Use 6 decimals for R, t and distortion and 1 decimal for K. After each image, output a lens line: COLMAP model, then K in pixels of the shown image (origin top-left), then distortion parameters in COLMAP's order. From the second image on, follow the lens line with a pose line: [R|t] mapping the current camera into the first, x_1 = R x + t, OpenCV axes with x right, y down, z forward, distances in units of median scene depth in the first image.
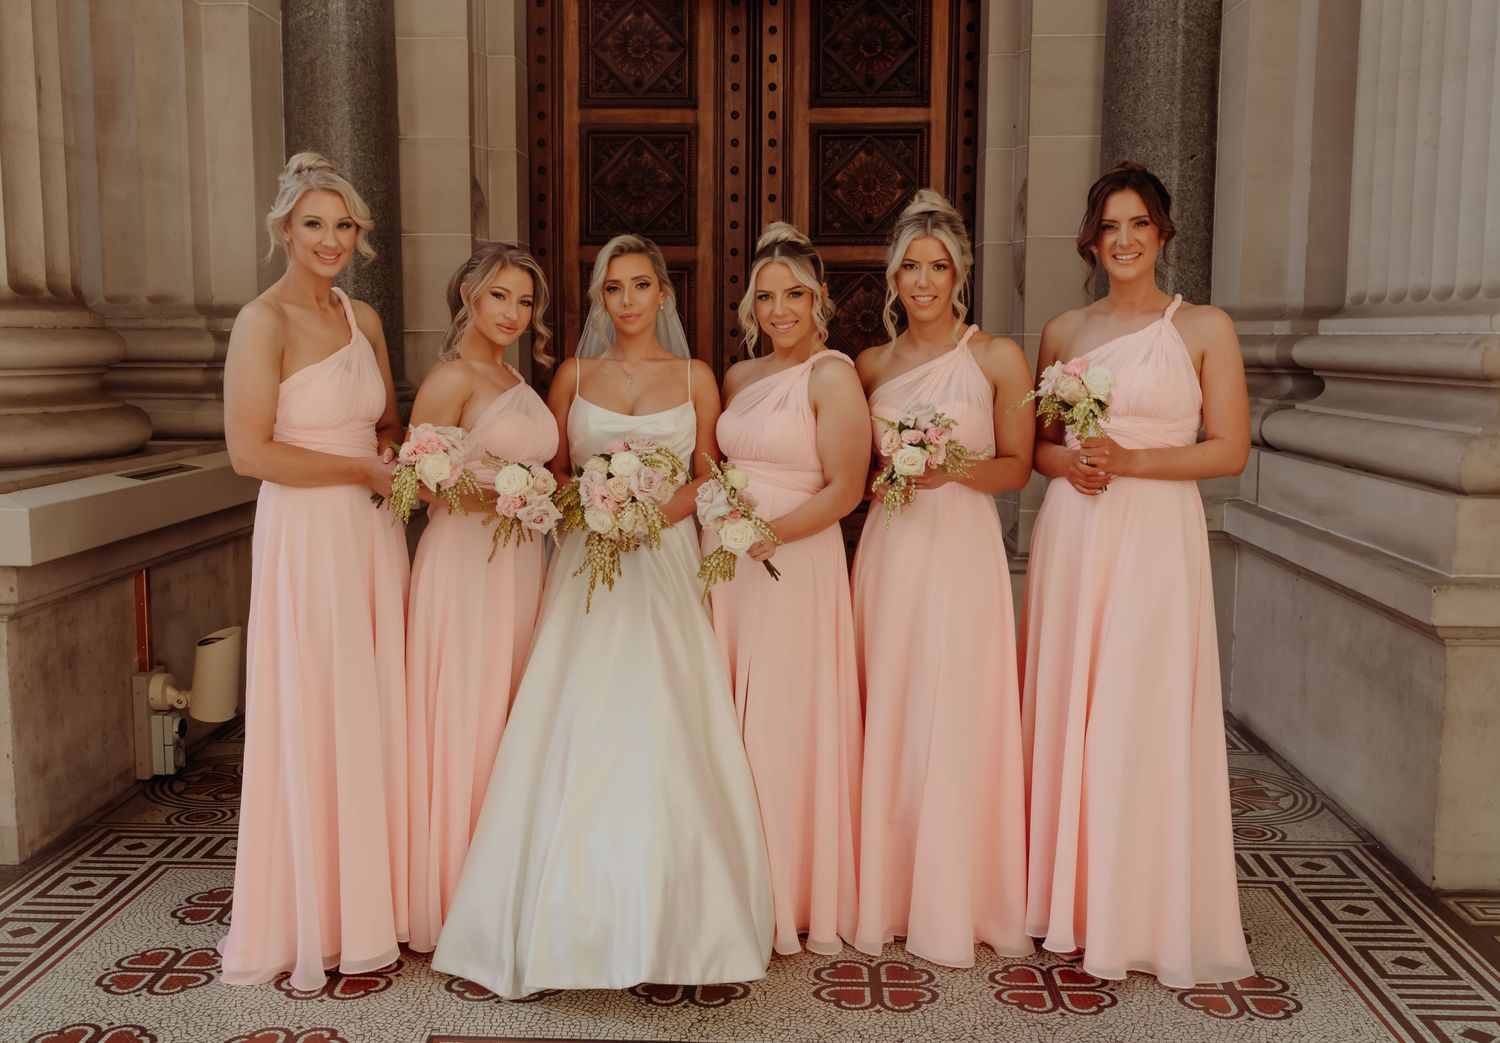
lens RADIAL K [[1481.4, 0, 718.2], [0, 1481.4, 517.5], [0, 0, 1]] dist [0.000075, 0.003474]
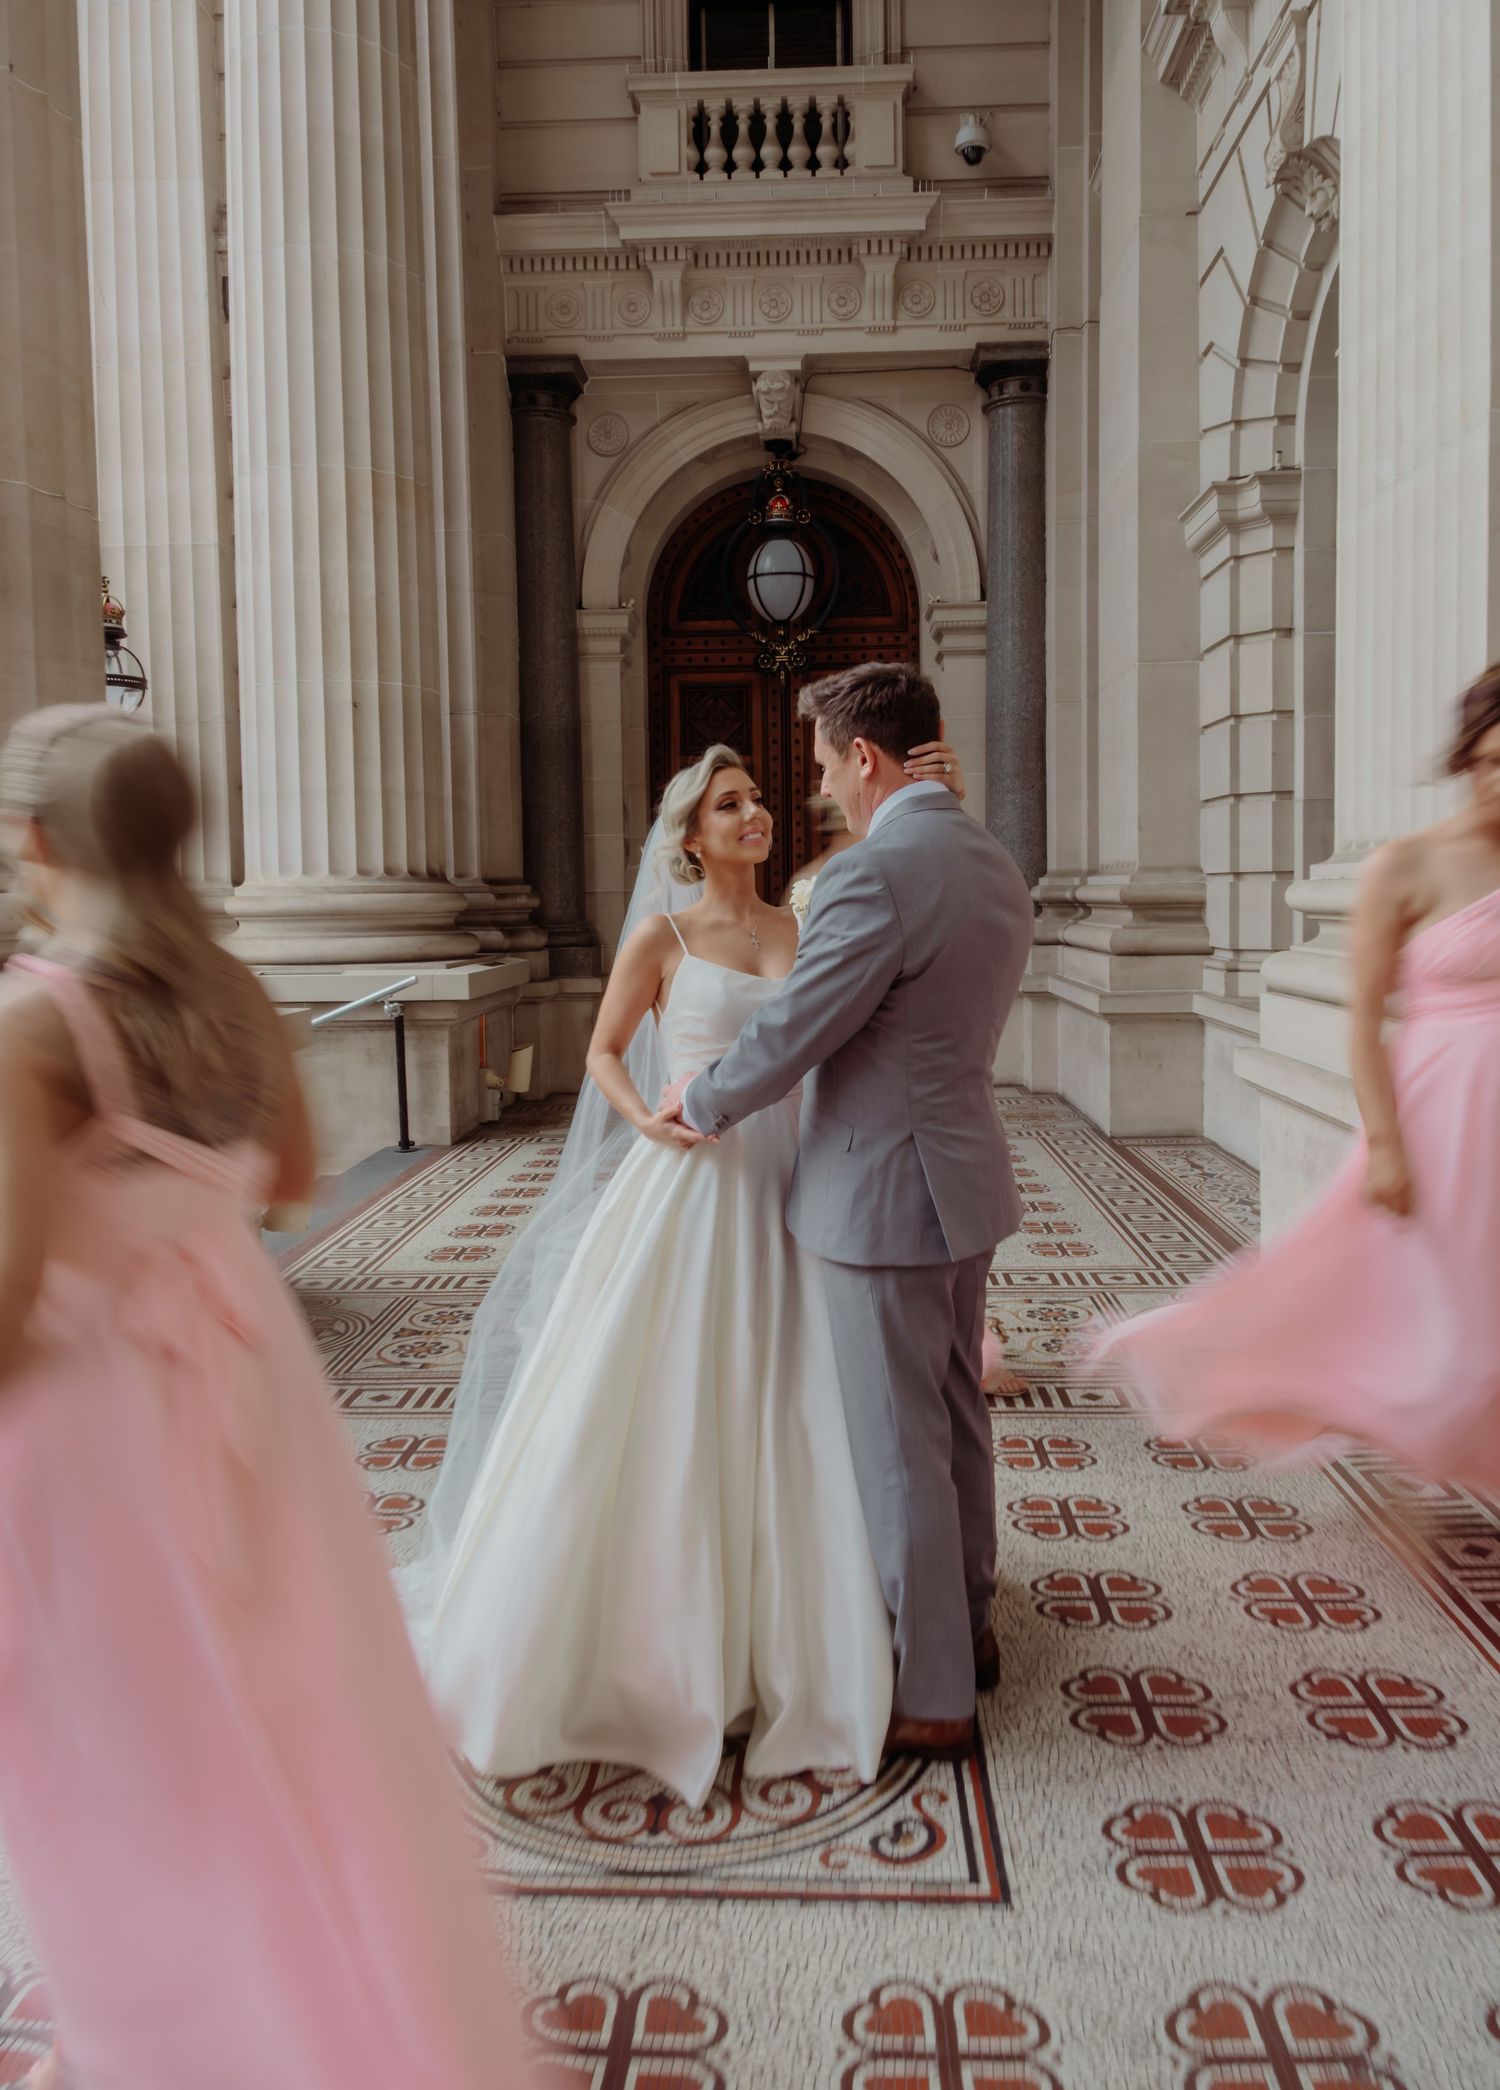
lens RADIAL K [[1510.1, 0, 754.8], [0, 1510.1, 972.6], [0, 0, 1]] dist [0.002558, -0.010074]
pose [[0.999801, -0.018179, 0.008184, -0.030824], [0.018696, 0.997488, -0.068327, 0.086433], [-0.006921, 0.068467, 0.997629, -0.701158]]
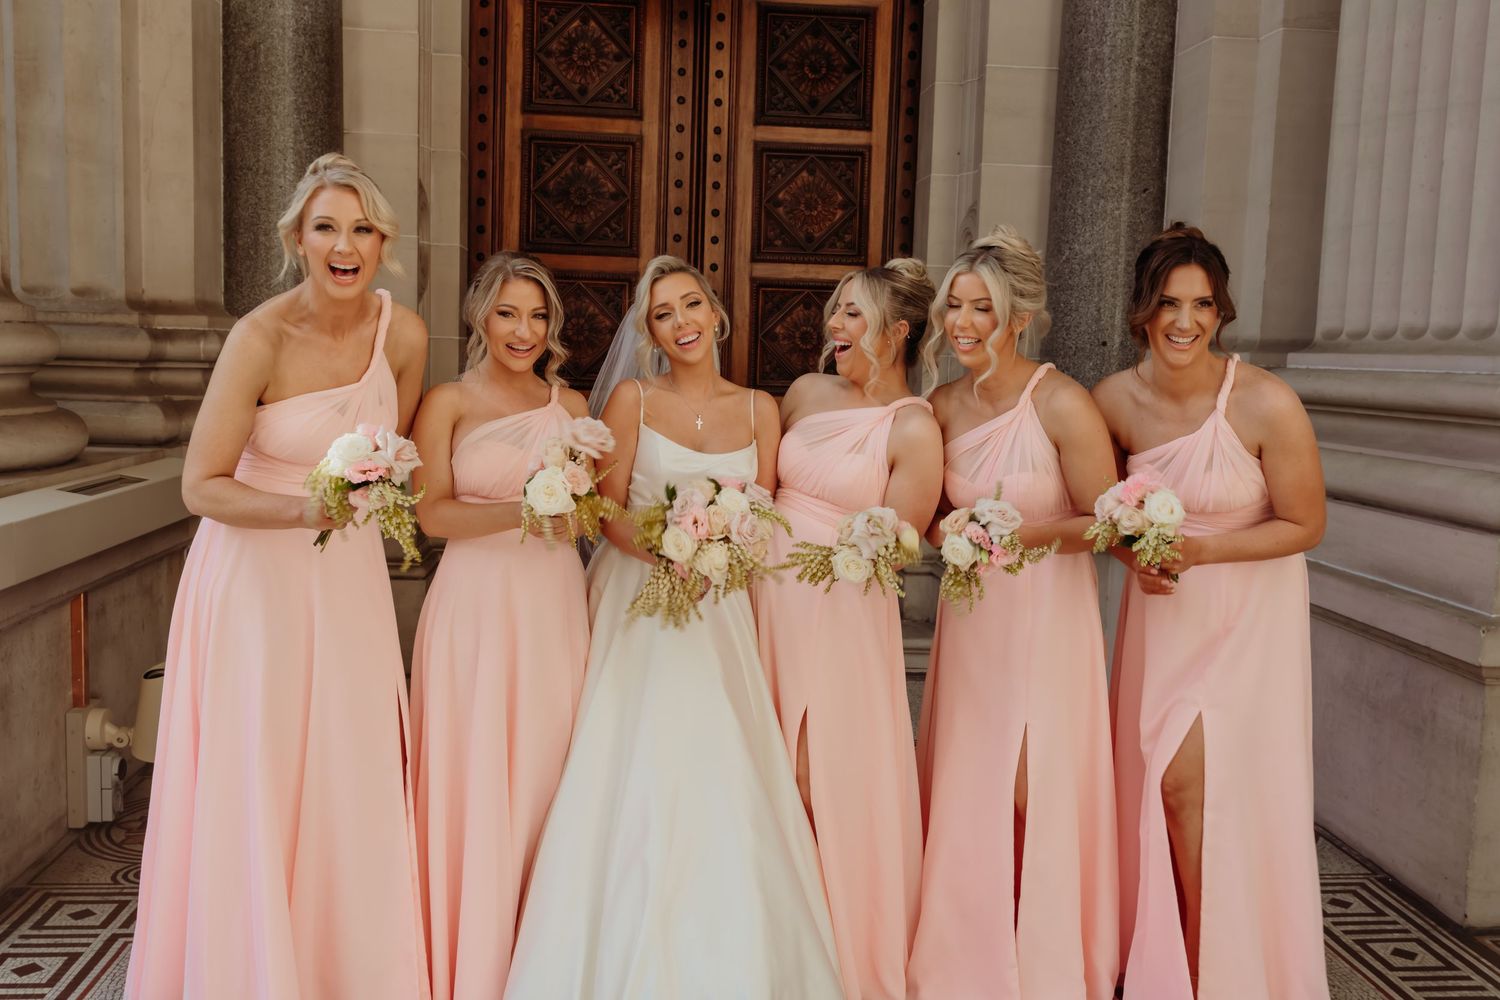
lens RADIAL K [[1362.7, 0, 746.6], [0, 1362.7, 500.8], [0, 0, 1]] dist [0.004219, -0.004155]
pose [[0.989435, 0.014092, 0.144287, -0.076983], [-0.012937, 0.999876, -0.008943, -0.013049], [-0.144395, 0.006982, 0.989495, 0.088200]]
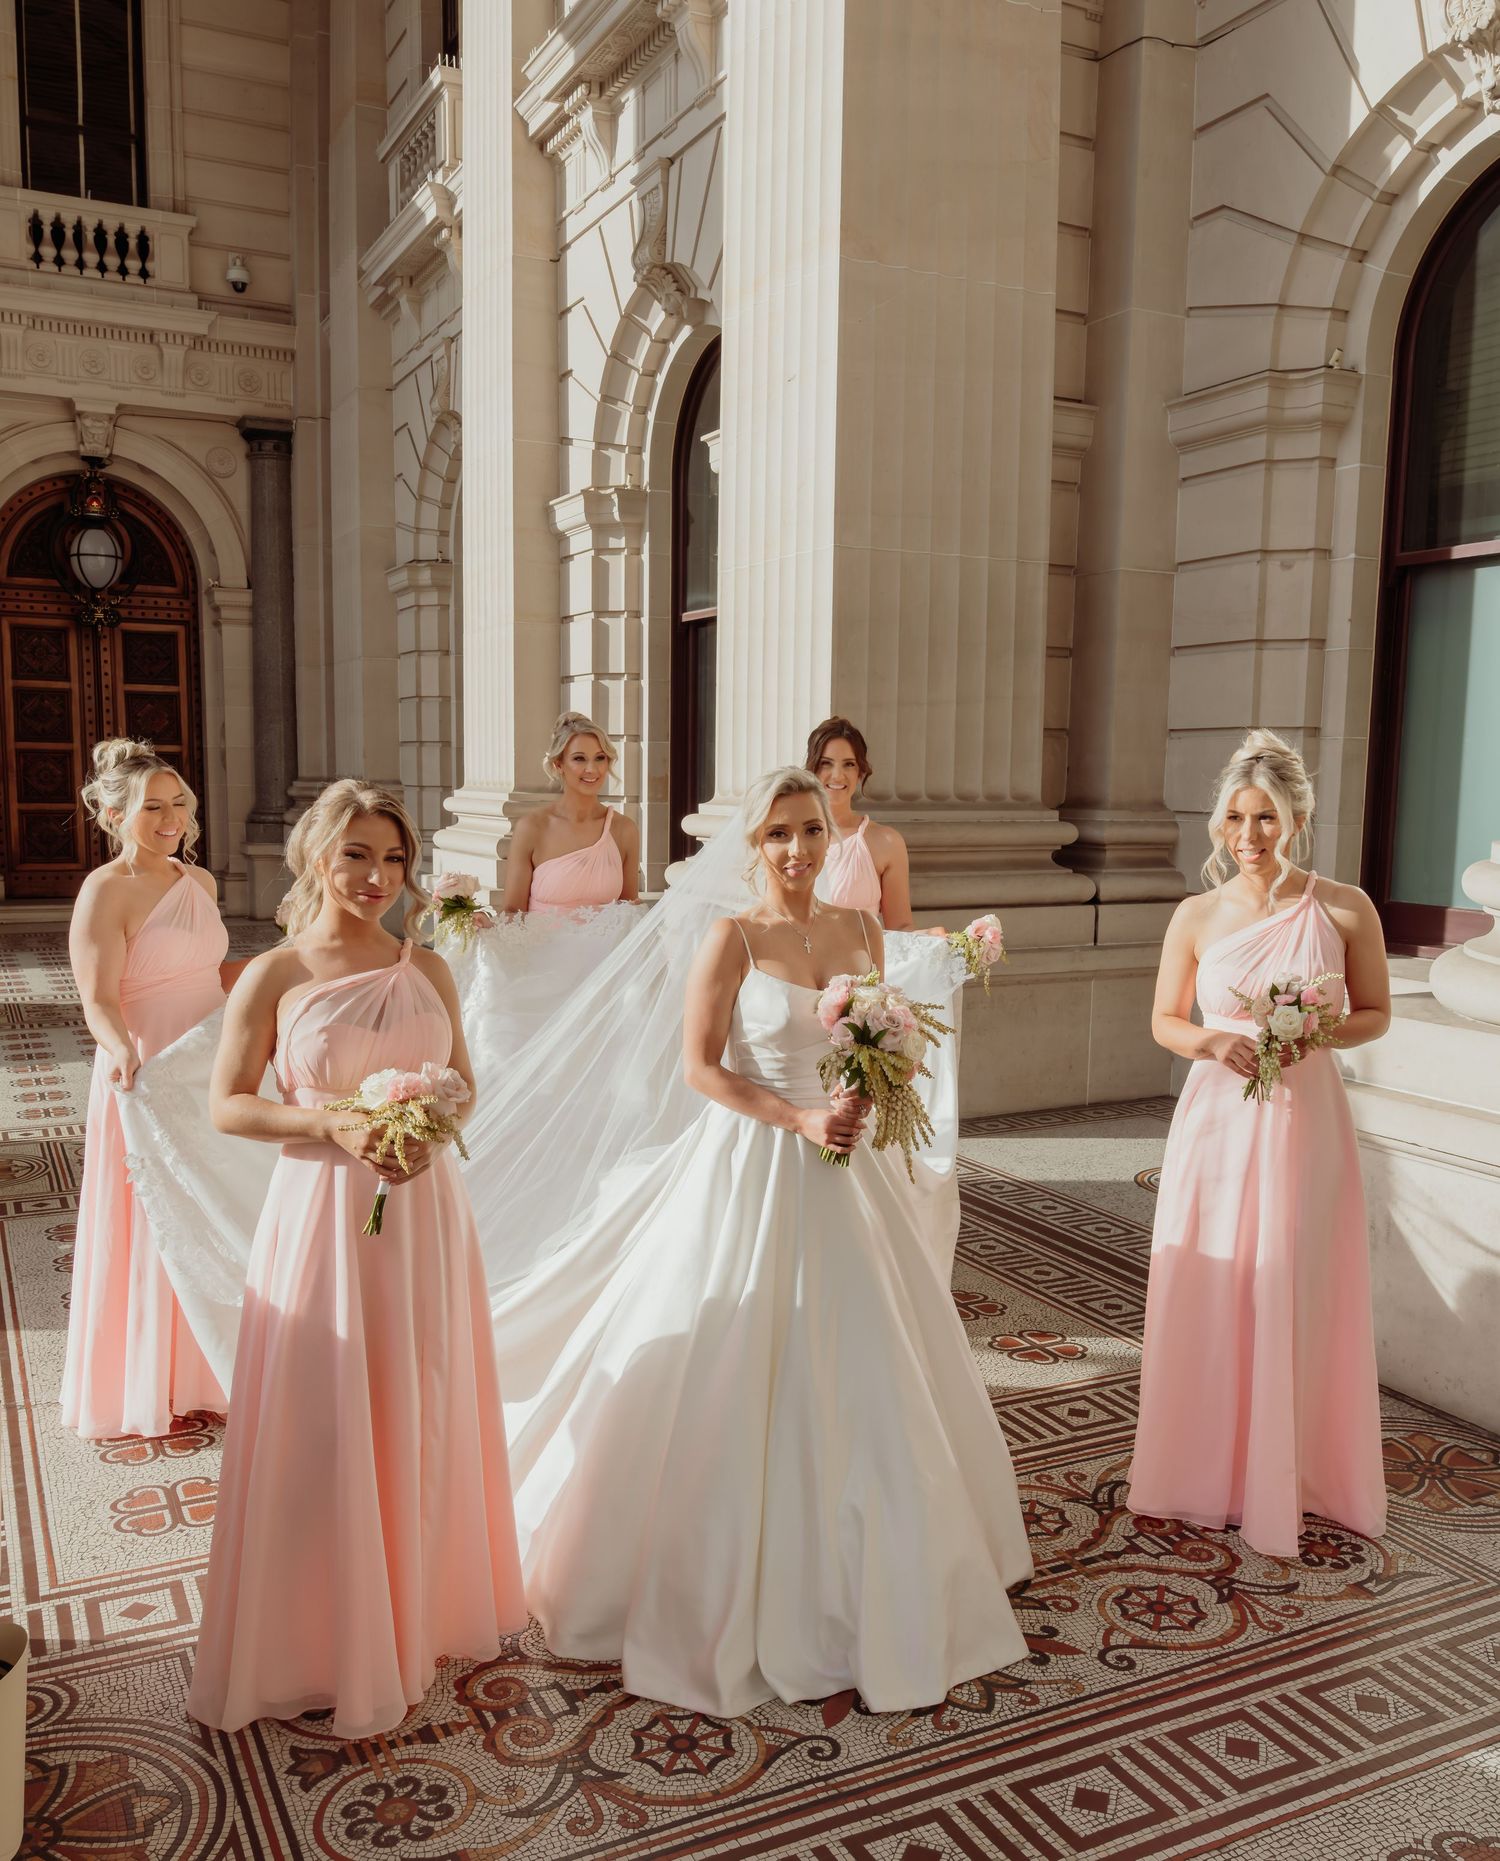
lens RADIAL K [[1608.8, 0, 754.2], [0, 1608.8, 995.6], [0, 0, 1]] dist [0.002896, -0.010697]
pose [[0.867411, -0.057668, 0.494239, -0.364069], [0.047310, 0.998320, 0.033453, 0.173027], [-0.495338, -0.005635, 0.868682, -1.707193]]
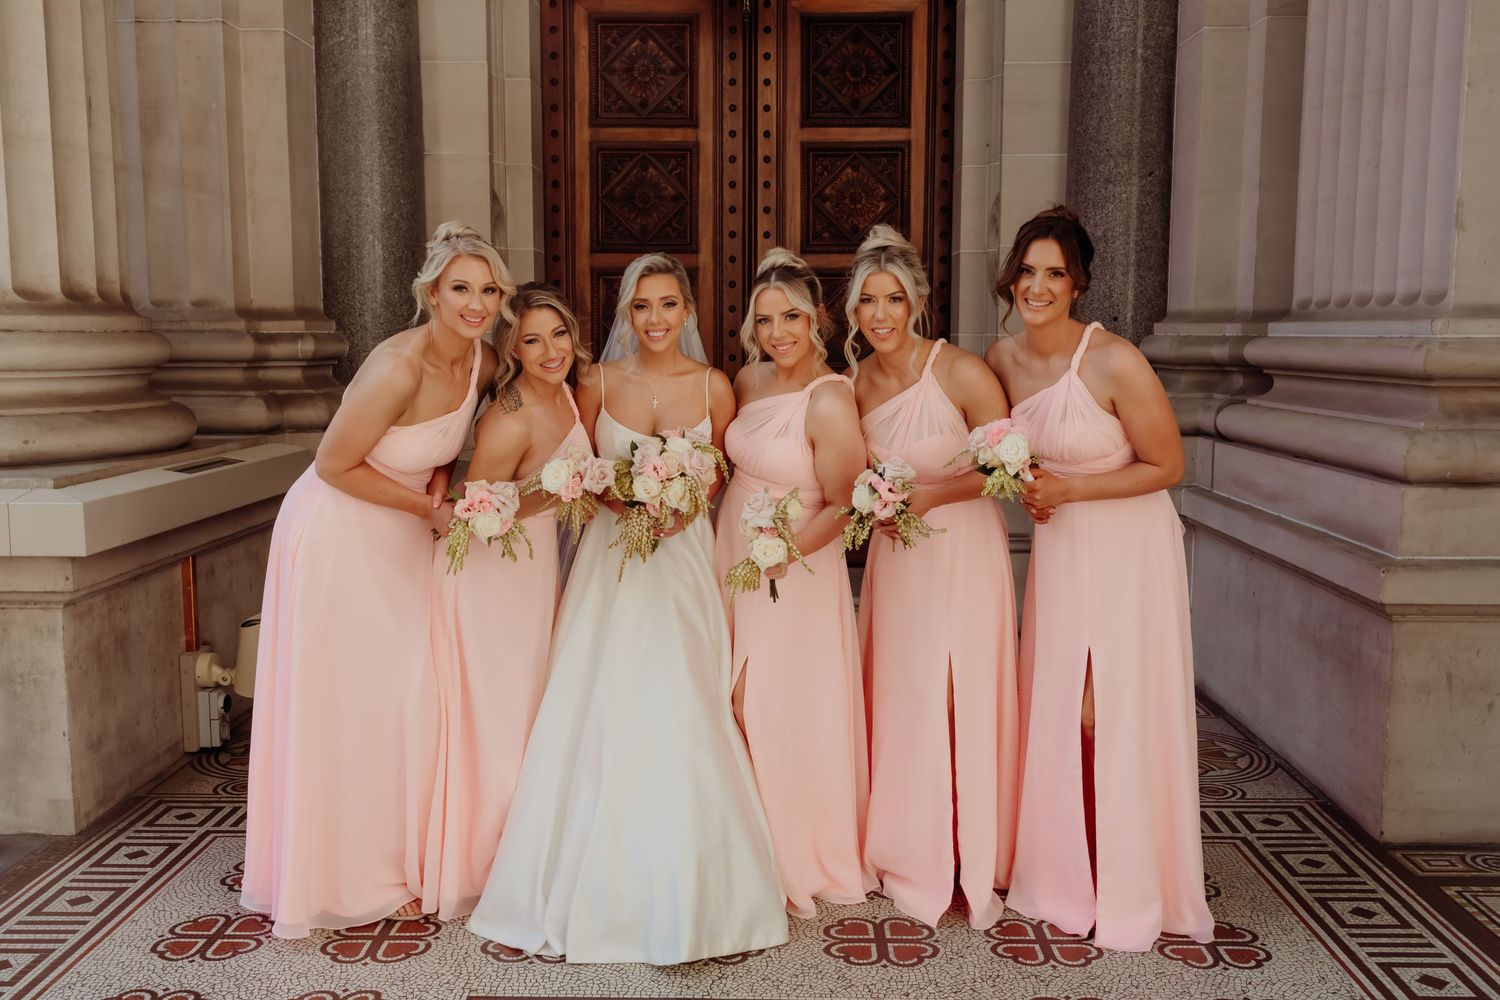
lens RADIAL K [[1337.7, 0, 747.5], [0, 1337.7, 499.4], [0, 0, 1]] dist [0.001599, -0.003988]
pose [[0.999520, -0.004577, 0.030625, -0.009511], [0.004490, 0.999986, 0.002916, -0.005052], [-0.030638, -0.002777, 0.999527, 0.013077]]
